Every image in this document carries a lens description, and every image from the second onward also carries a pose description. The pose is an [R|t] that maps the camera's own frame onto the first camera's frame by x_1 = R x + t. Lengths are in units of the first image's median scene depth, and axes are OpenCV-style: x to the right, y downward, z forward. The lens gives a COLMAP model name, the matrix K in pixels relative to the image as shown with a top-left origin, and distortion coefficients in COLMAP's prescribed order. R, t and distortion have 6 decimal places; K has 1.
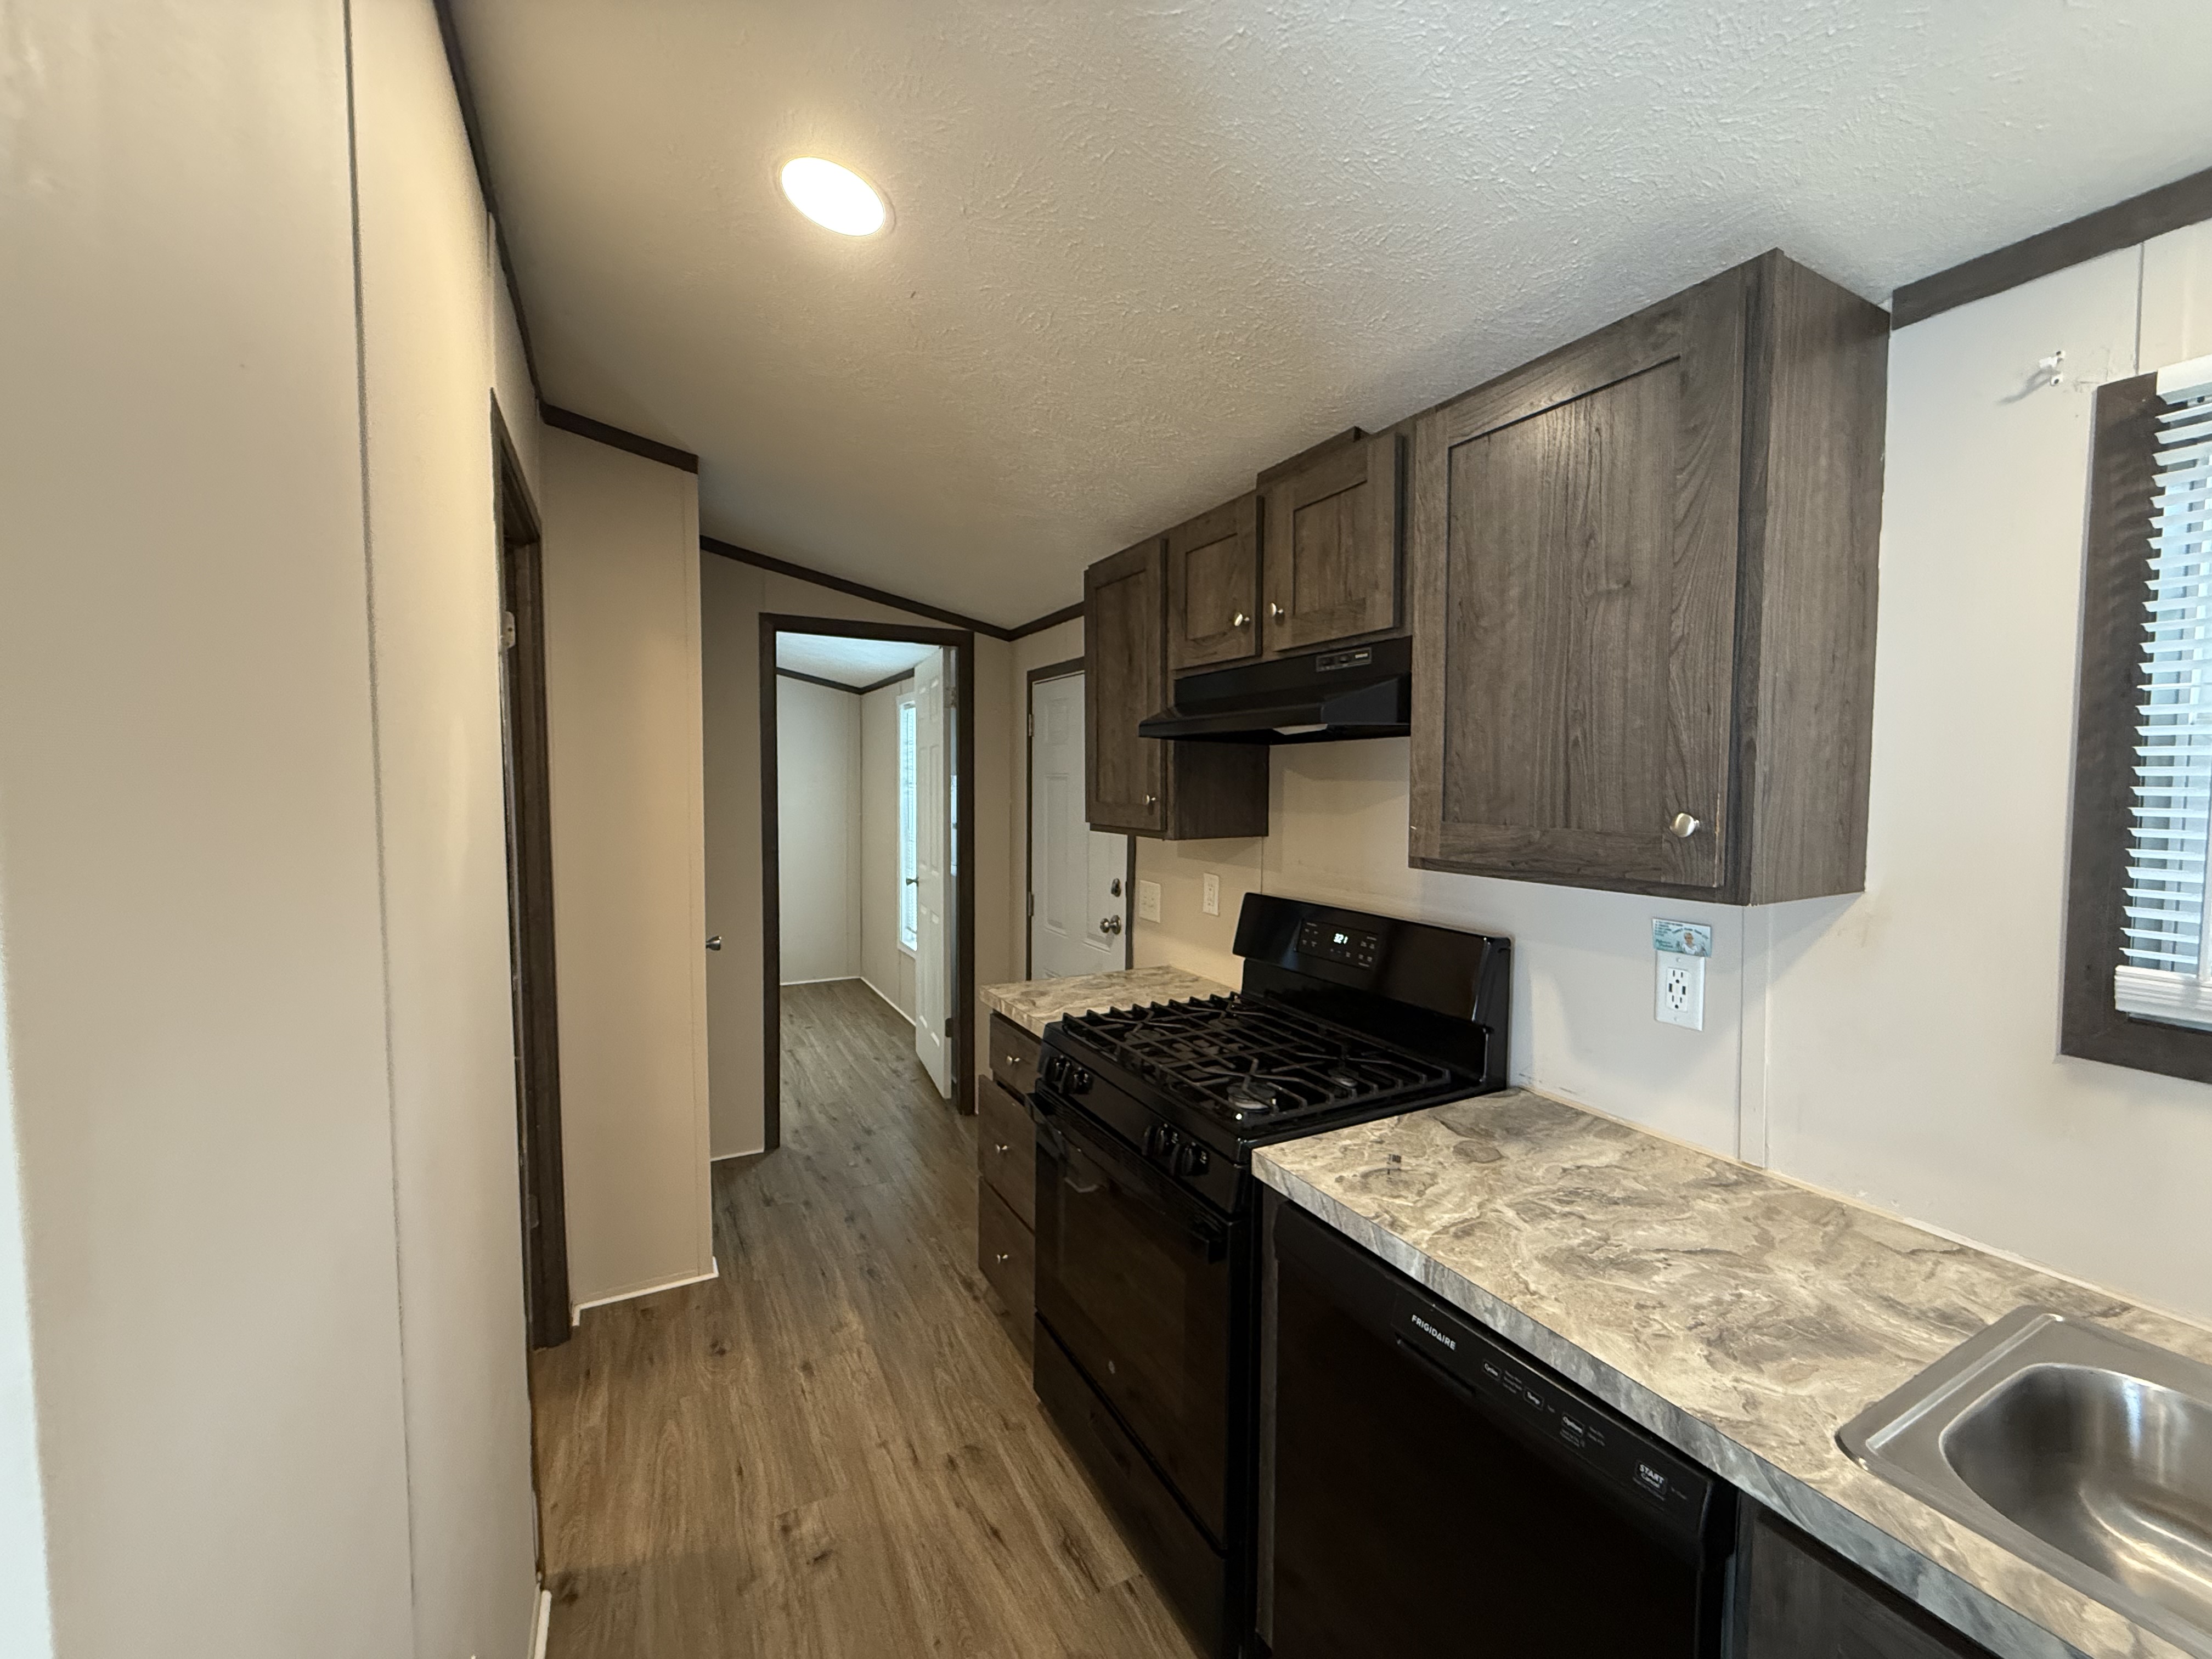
lens RADIAL K [[891.6, 0, 1106.9], [0, 891.6, 834.4], [0, 0, 1]] dist [0.000480, 0.000029]
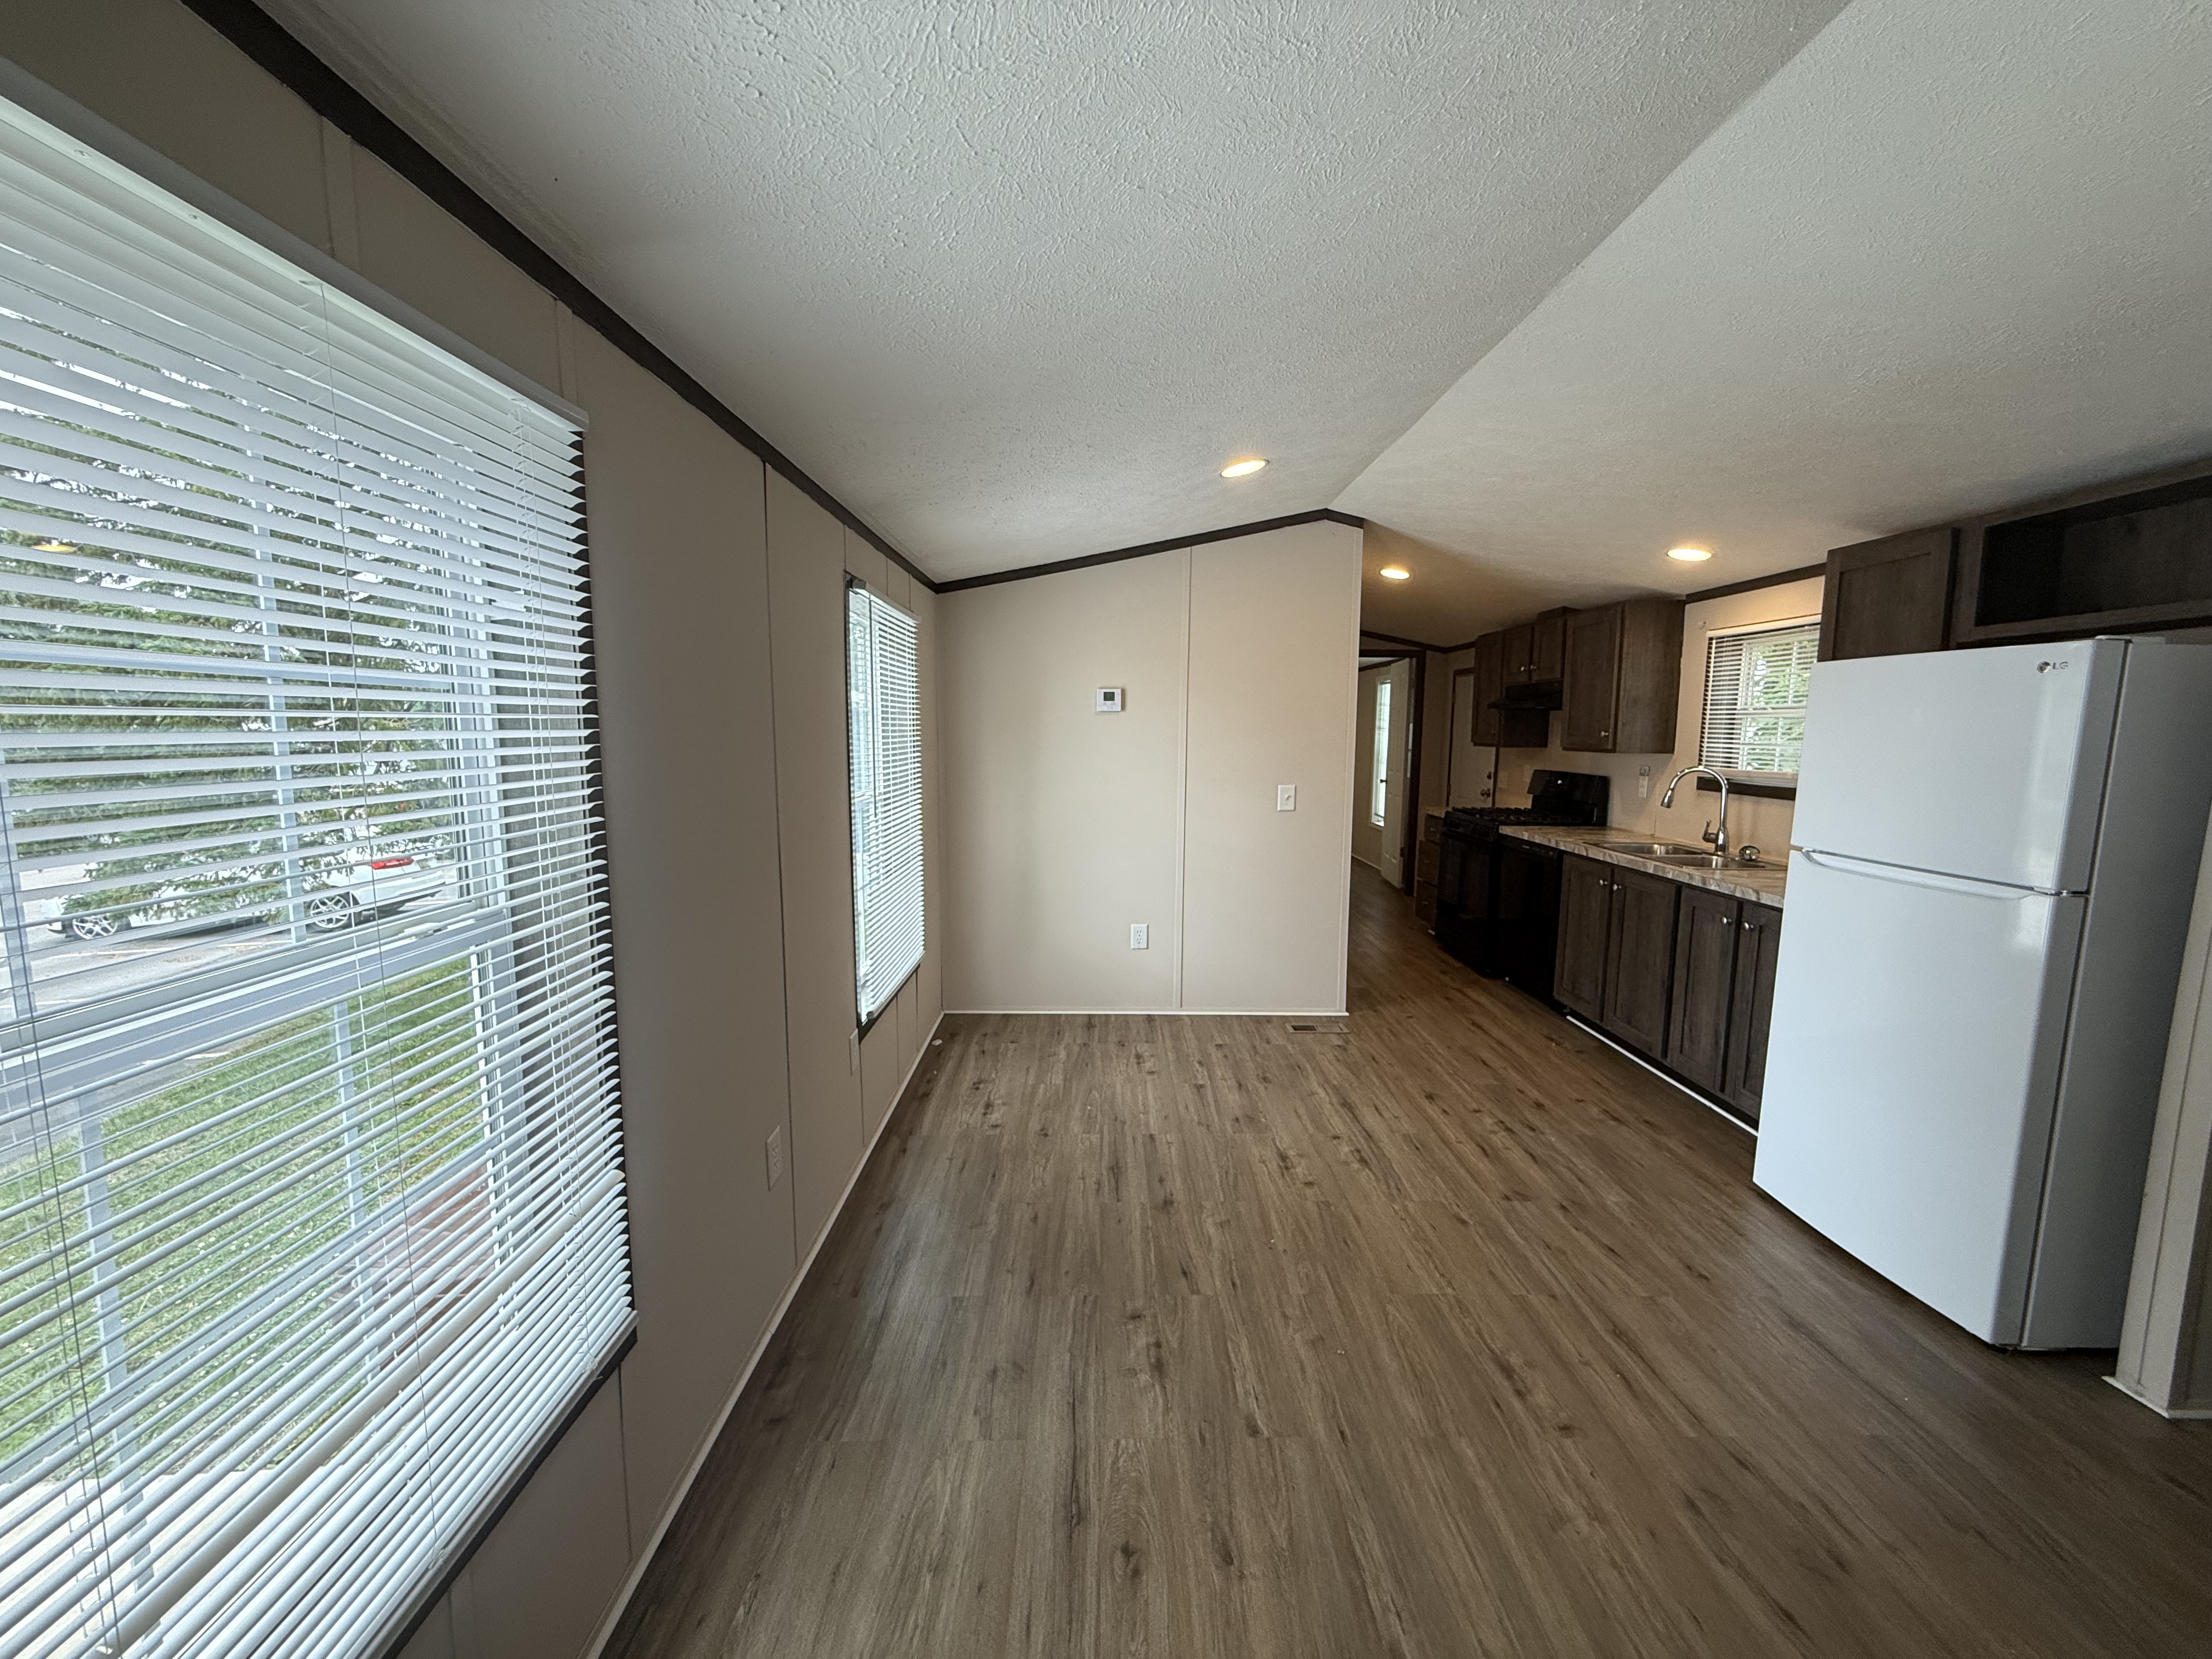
lens RADIAL K [[891.6, 0, 1094.5], [0, 891.6, 833.0], [0, 0, 1]] dist [0.000480, 0.000029]
pose [[0.880735, 0.053443, -0.470584, 0.305331], [-0.027169, 0.997678, 0.062455, 0.143787], [0.472829, -0.042221, 0.880142, -2.162263]]
